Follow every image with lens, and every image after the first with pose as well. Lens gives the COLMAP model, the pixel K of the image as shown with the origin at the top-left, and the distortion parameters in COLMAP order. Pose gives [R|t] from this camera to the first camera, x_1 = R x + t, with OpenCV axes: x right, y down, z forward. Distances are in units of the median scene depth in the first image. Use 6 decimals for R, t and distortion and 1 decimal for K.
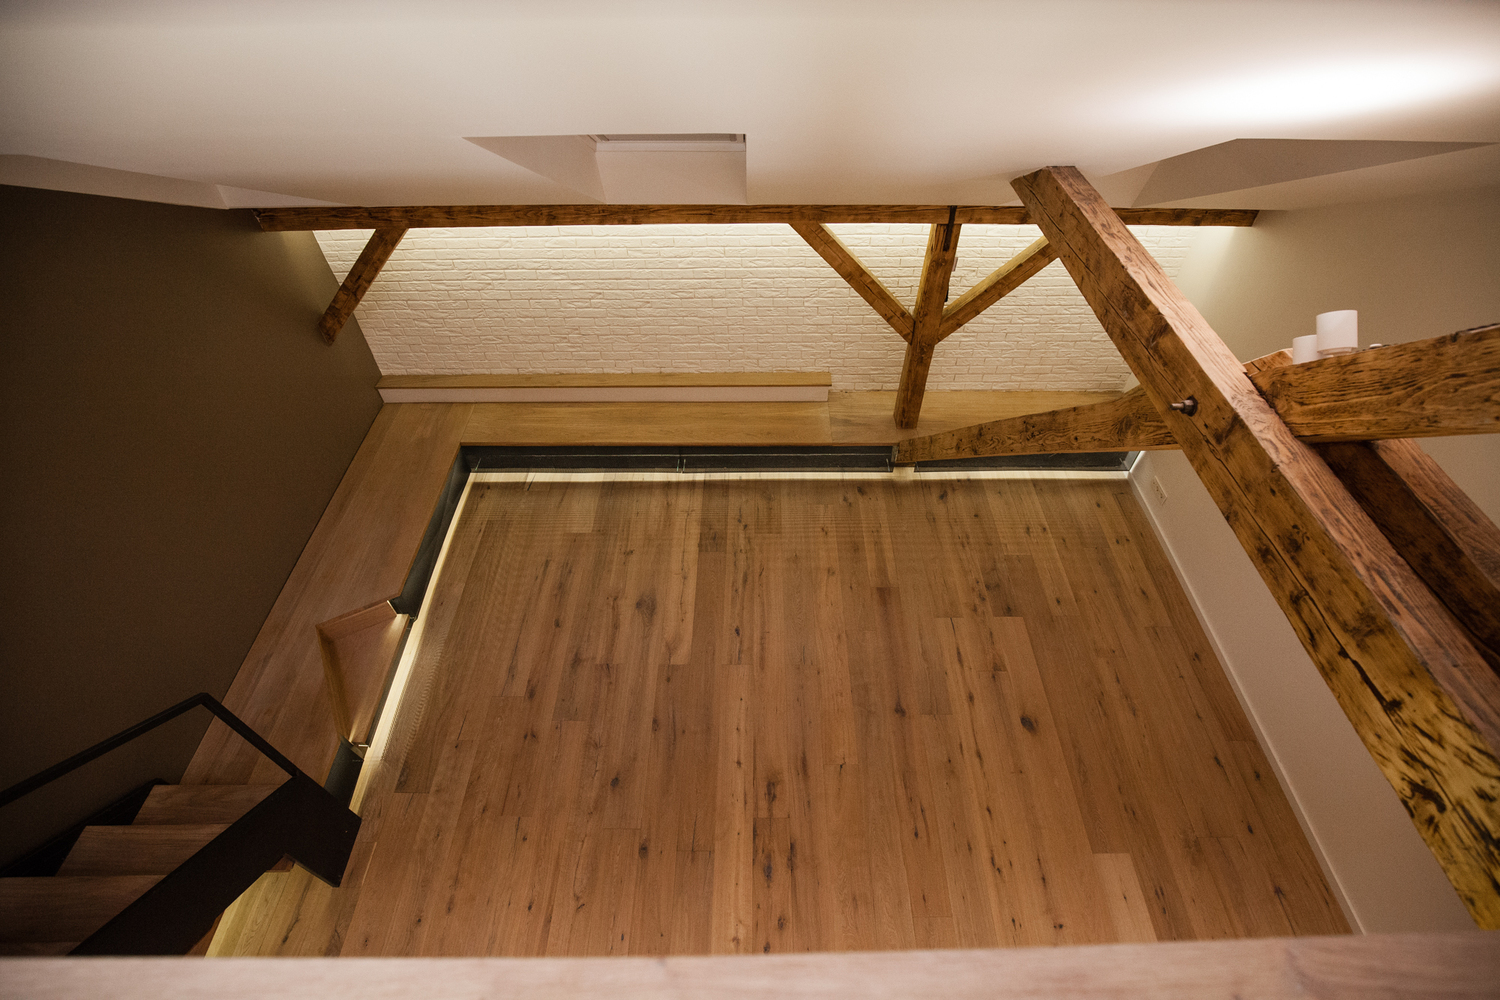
lens RADIAL K [[698.1, 0, 750.0], [0, 698.1, 500.0], [0, 0, 1]] dist [-0.021813, 0.000830]
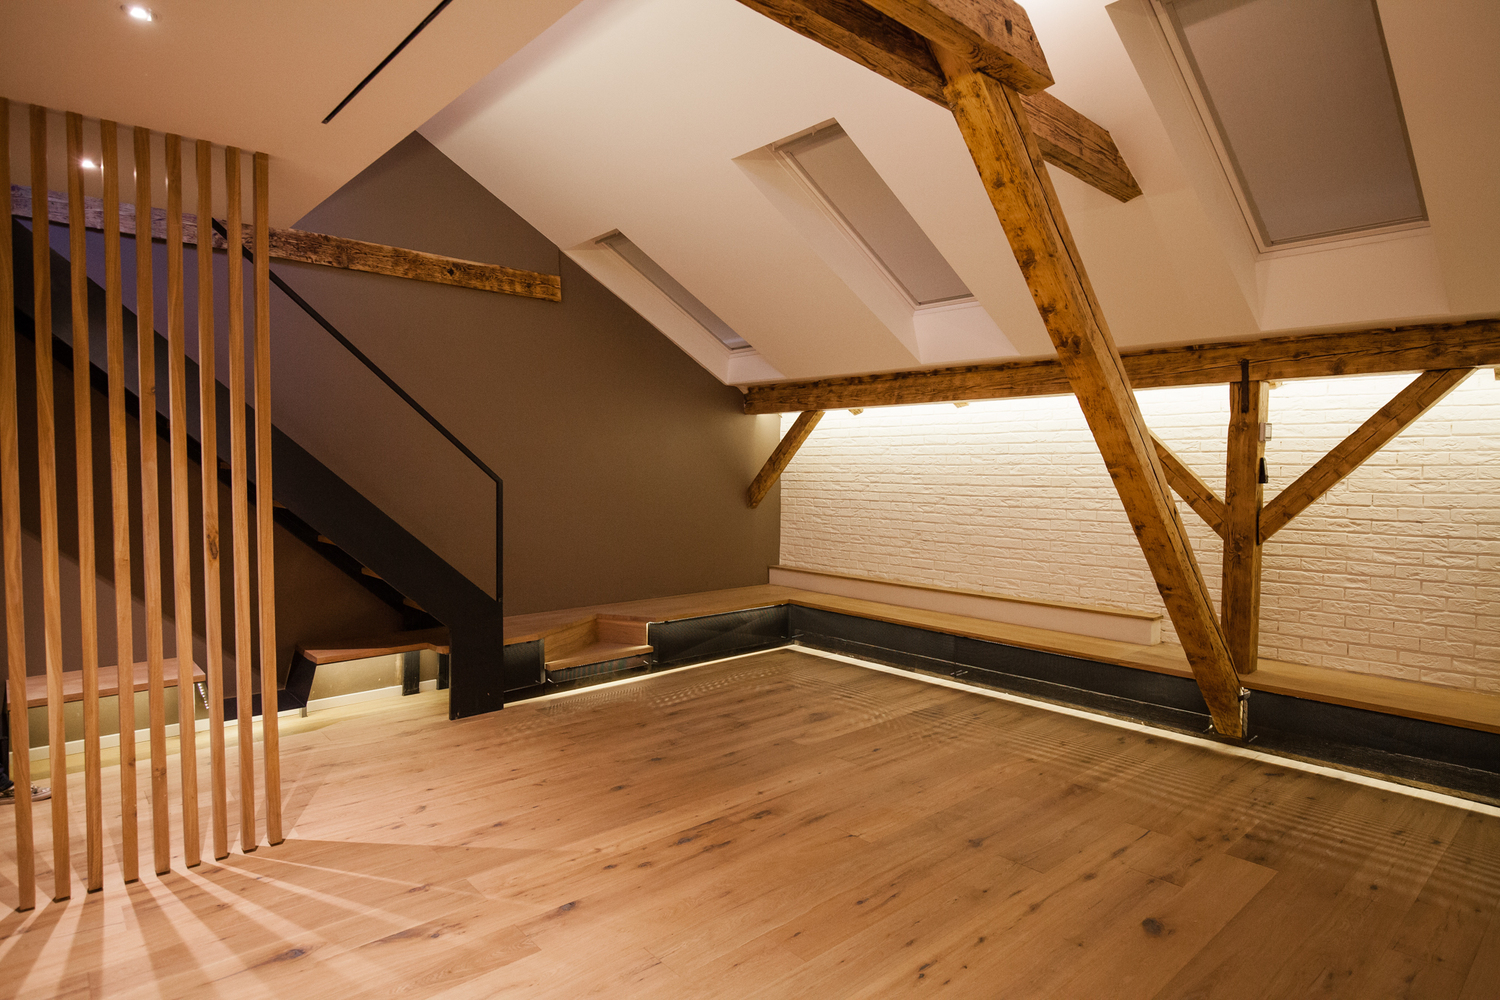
lens RADIAL K [[834.3, 0, 750.0], [0, 834.3, 500.0], [0, 0, 1]] dist [-0.002422, -0.001328]
pose [[0.662862, 0.035452, -0.747902, 0.818911], [-0.559427, 0.687353, -0.463236, 0.703016], [0.497650, 0.725458, 0.475453, 0.315022]]
